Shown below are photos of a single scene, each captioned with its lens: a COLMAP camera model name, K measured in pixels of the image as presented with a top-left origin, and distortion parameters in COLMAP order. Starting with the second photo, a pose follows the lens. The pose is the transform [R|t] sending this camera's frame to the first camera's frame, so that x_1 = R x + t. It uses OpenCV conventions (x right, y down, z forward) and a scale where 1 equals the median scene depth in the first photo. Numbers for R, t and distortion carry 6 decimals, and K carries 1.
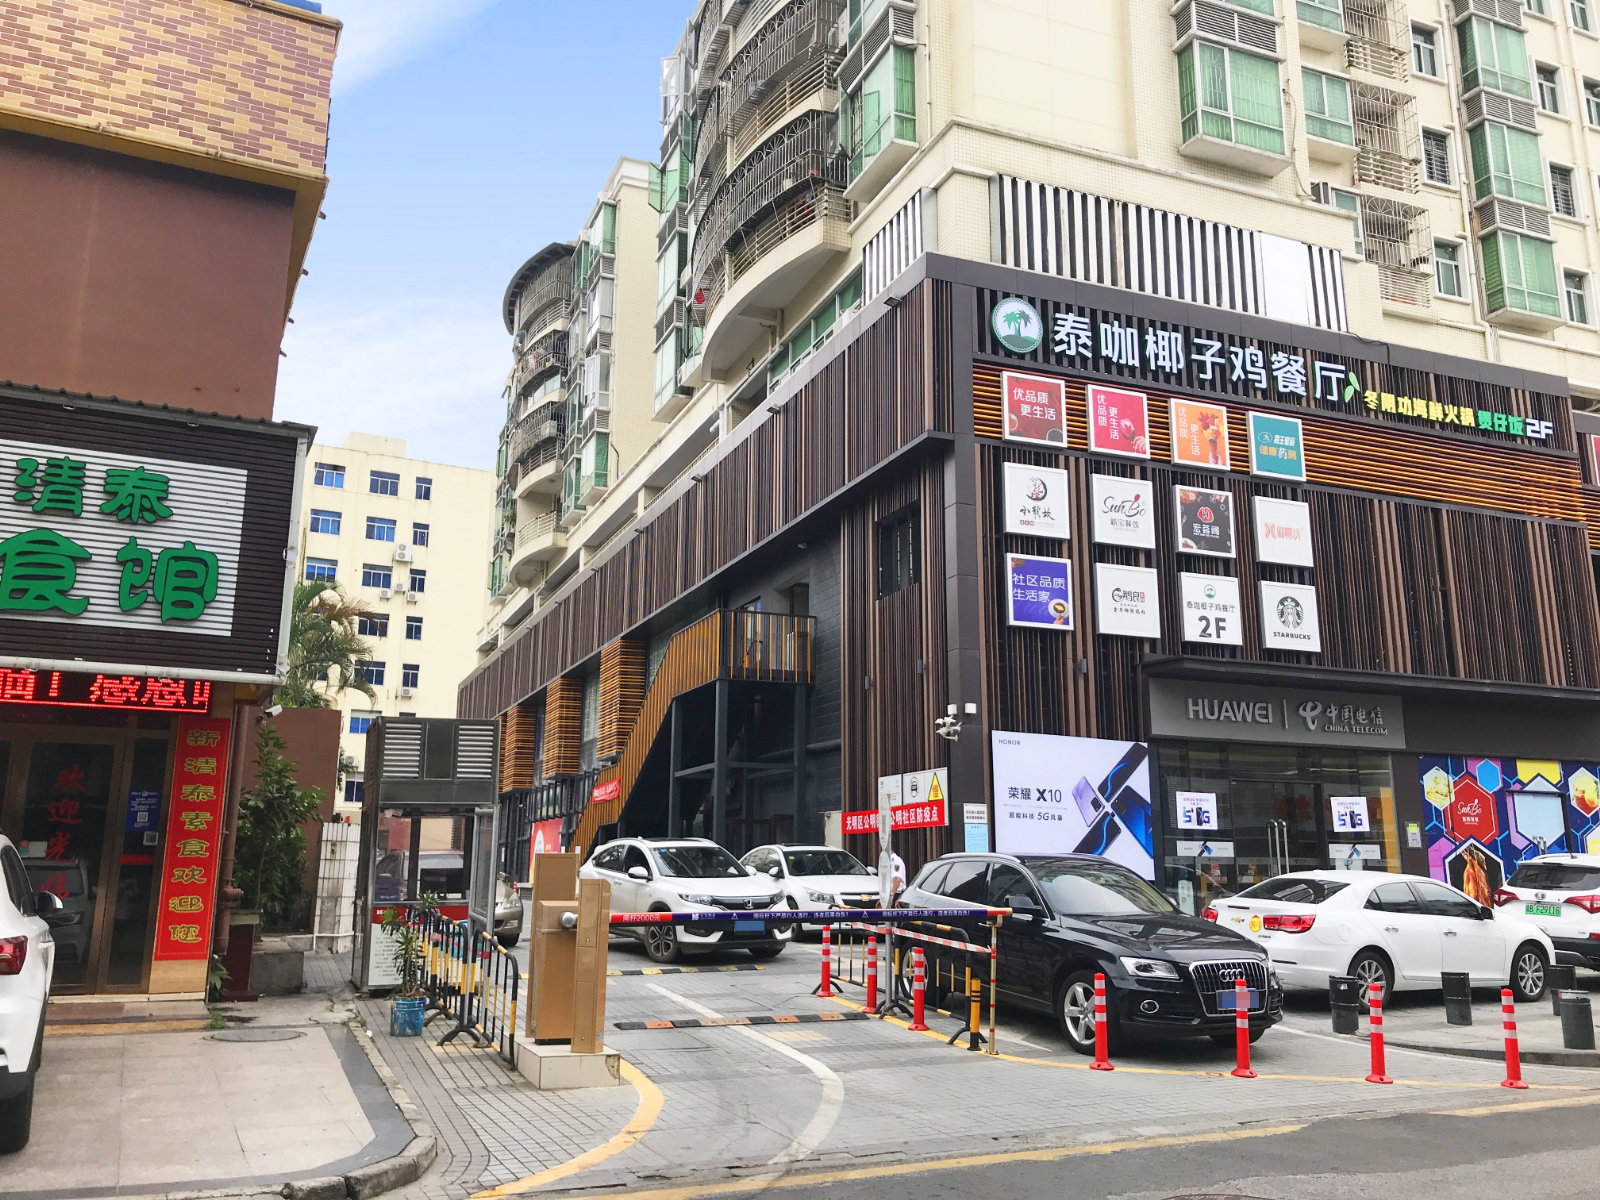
lens RADIAL K [[1280.9, 0, 796.1], [0, 1280.9, 596.0], [0, 0, 1]] dist [0.061286, -0.000046]
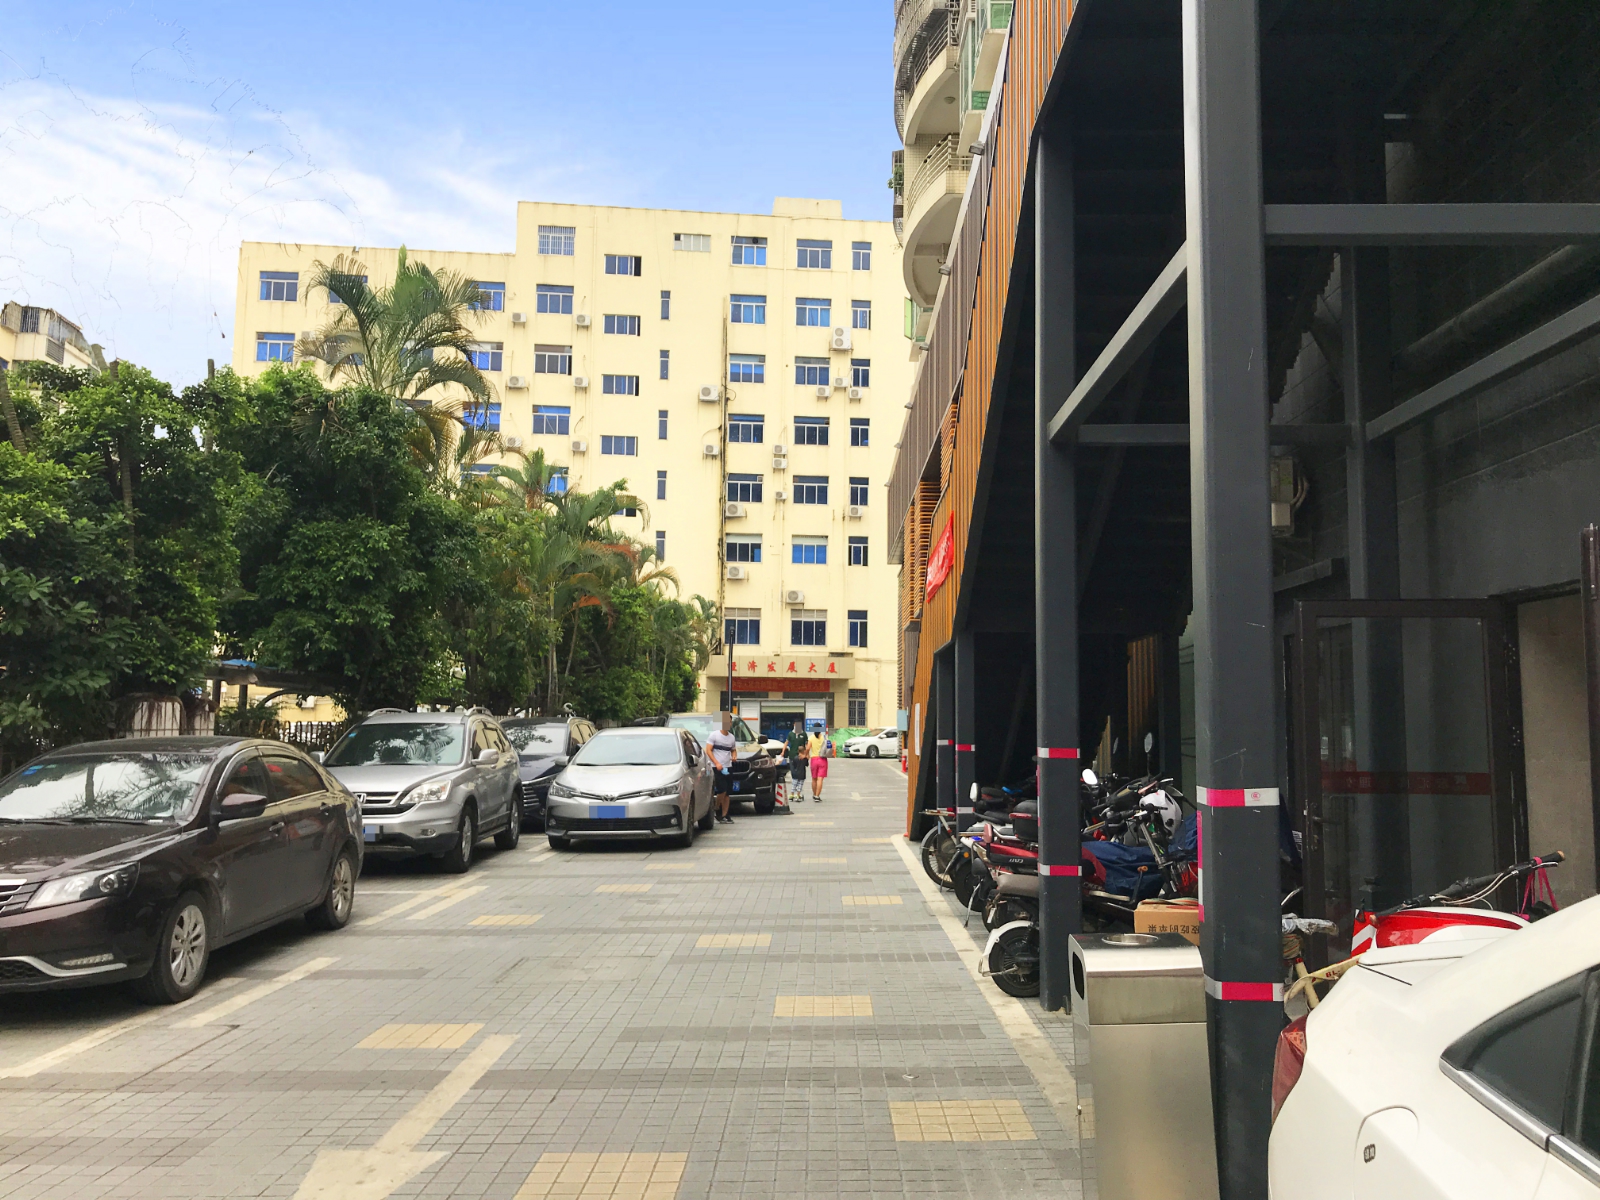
lens RADIAL K [[1280.9, 0, 797.1], [0, 1280.9, 606.6], [0, 0, 1]] dist [0.061286, -0.000046]
pose [[0.914794, -0.028210, -0.402934, -0.012559], [0.077705, 0.991216, 0.107018, 0.044114], [0.396375, -0.129210, 0.908951, 0.241963]]
